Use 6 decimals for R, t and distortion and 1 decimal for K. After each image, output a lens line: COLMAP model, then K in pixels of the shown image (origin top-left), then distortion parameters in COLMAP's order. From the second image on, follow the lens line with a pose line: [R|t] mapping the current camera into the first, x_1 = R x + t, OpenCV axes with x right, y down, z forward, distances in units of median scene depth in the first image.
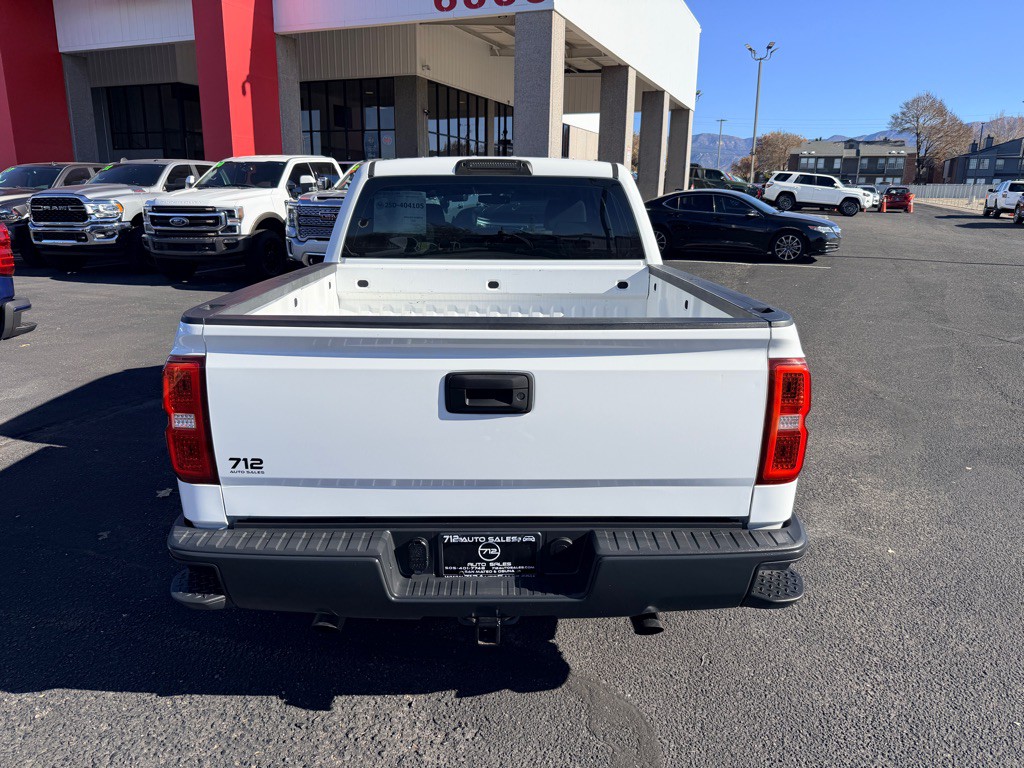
lens RADIAL K [[724.4, 0, 512.0], [0, 724.4, 384.0], [0, 0, 1]] dist [-0.004071, -0.007026]
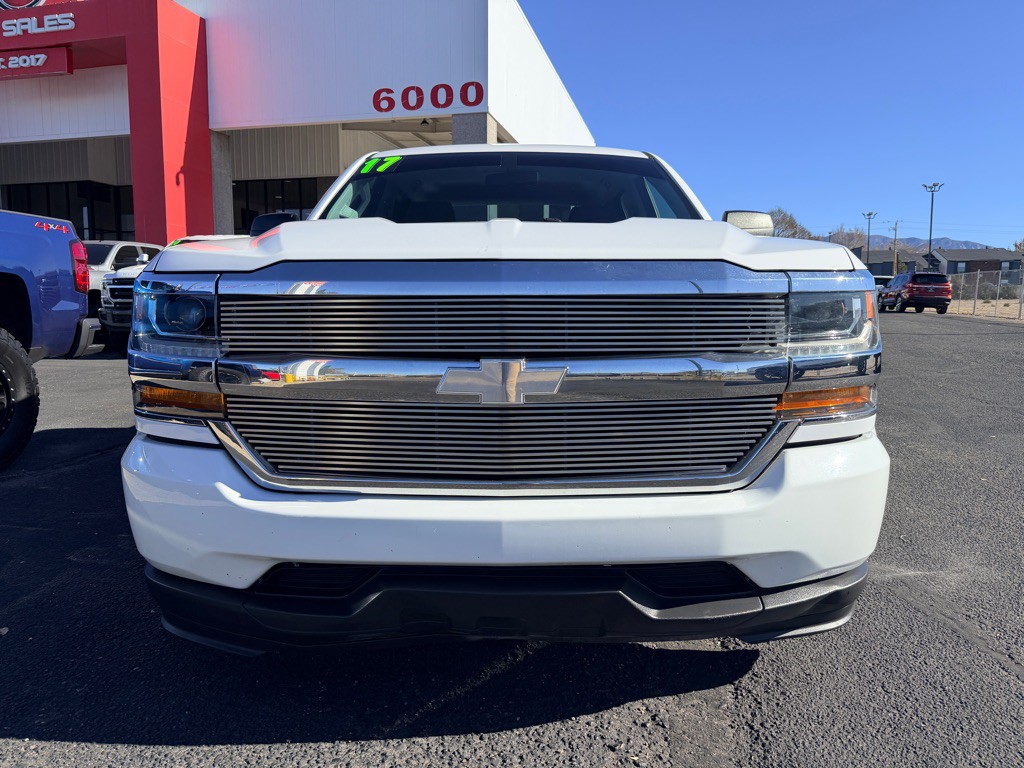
lens RADIAL K [[720.4, 0, 508.9], [0, 720.4, 384.7], [0, 0, 1]] dist [0.010517, -0.022775]
pose [[0.989370, -0.025686, 0.143131, -0.068923], [0.045674, 0.989356, -0.138162, 0.035167], [-0.138059, 0.143231, 0.980013, -0.008420]]
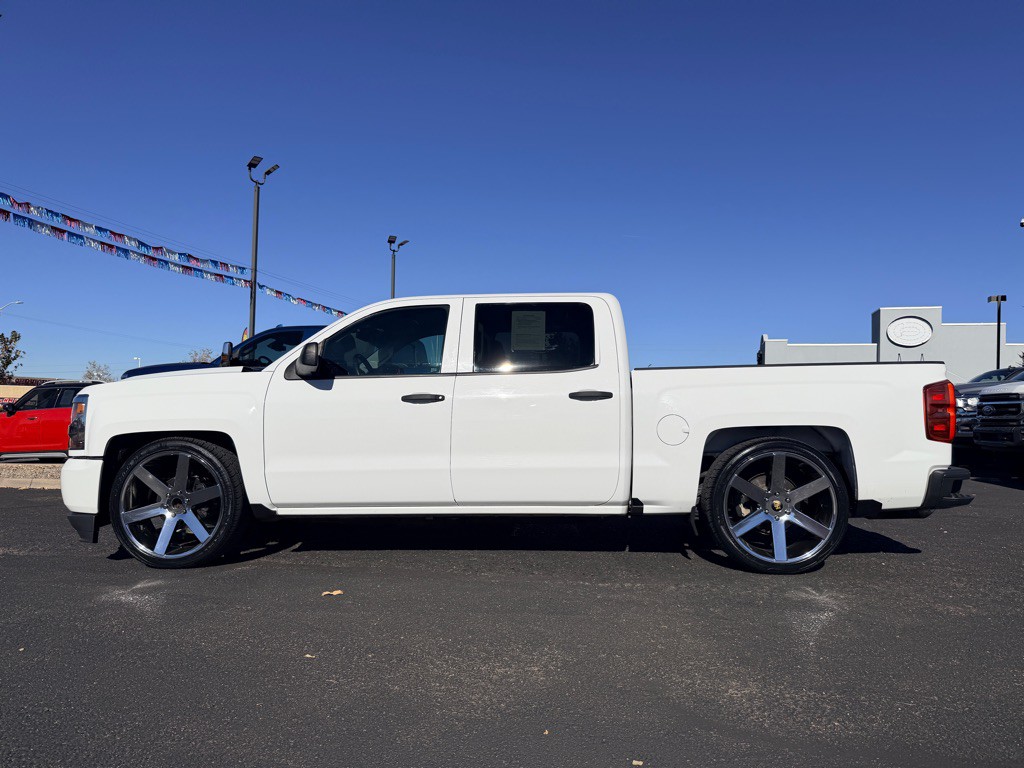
lens RADIAL K [[694.6, 0, 514.6], [0, 694.6, 398.2], [0, 0, 1]] dist [0.052252, -0.067718]
pose [[0.113207, -0.027390, -0.993194, 0.236492], [-0.264864, 0.962615, -0.056737, -0.013996], [0.957617, 0.269484, 0.101721, 0.187665]]
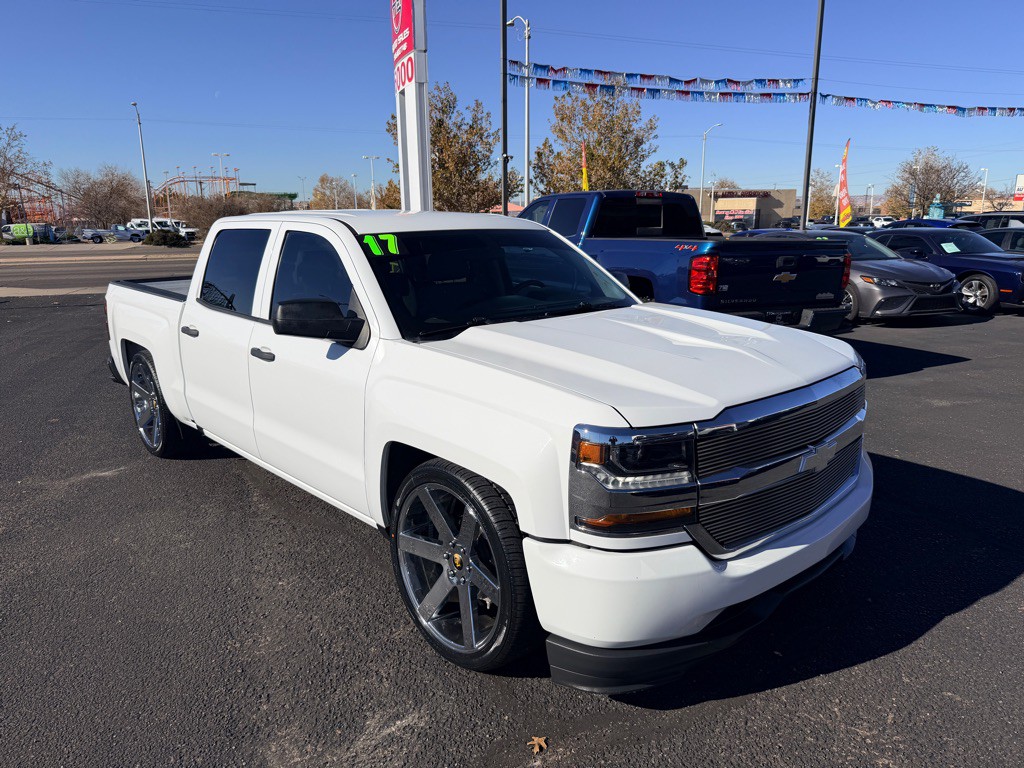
lens RADIAL K [[714.0, 0, 531.3], [0, 714.0, 381.4], [0, 0, 1]] dist [0.025054, -0.032611]
pose [[-0.726531, 0.152914, -0.669903, 0.123055], [-0.173388, 0.902577, 0.394069, -0.125384], [0.664898, 0.402457, -0.629237, 0.443458]]
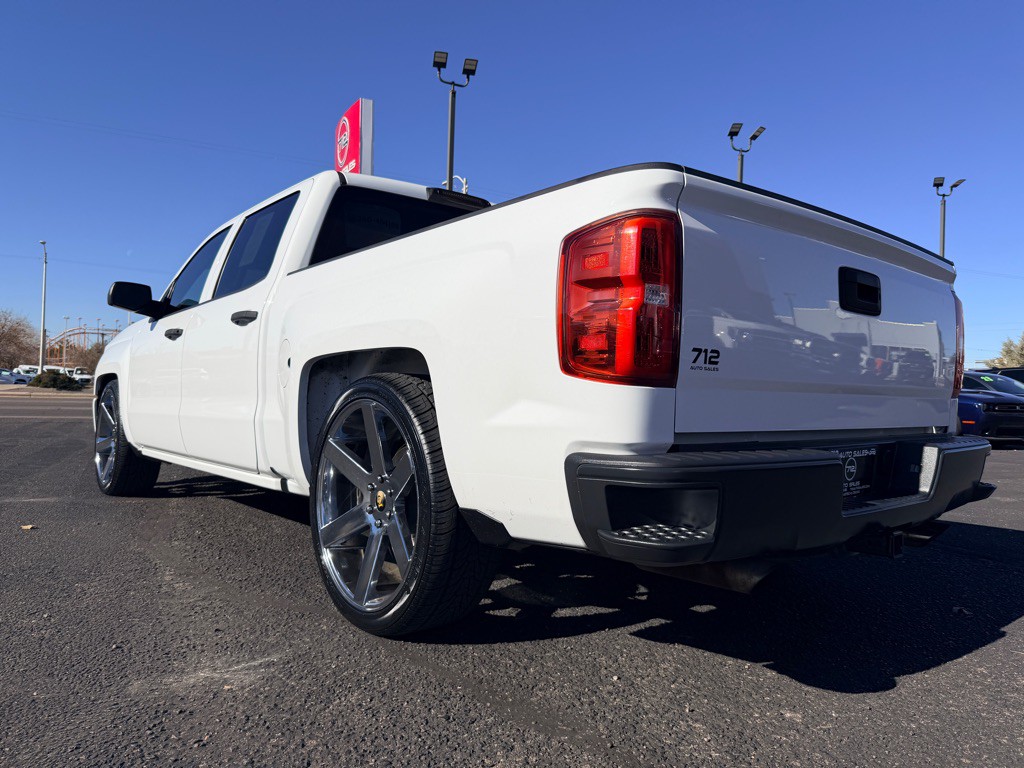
lens RADIAL K [[714.0, 0, 531.3], [0, 714.0, 381.4], [0, 0, 1]] dist [0.025054, -0.032611]
pose [[-0.636625, -0.029978, -0.770591, 0.104000], [-0.225648, 0.962752, 0.148966, -0.058505], [0.737422, 0.268718, -0.619677, 0.384823]]
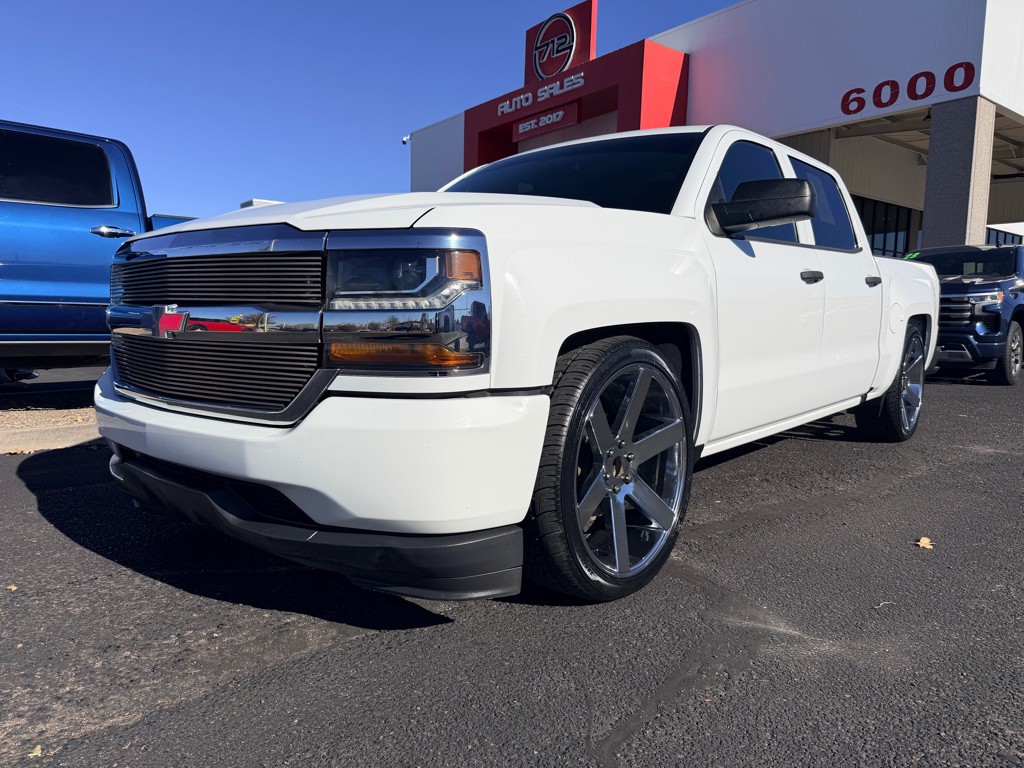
lens RADIAL K [[724.9, 0, 513.3], [0, 724.9, 381.9], [0, 0, 1]] dist [-0.006783, -0.005206]
pose [[0.853077, 0.055612, -0.518814, 0.042425], [-0.145494, 0.980220, -0.134163, 0.039599], [0.501090, 0.189936, 0.844294, 0.005498]]
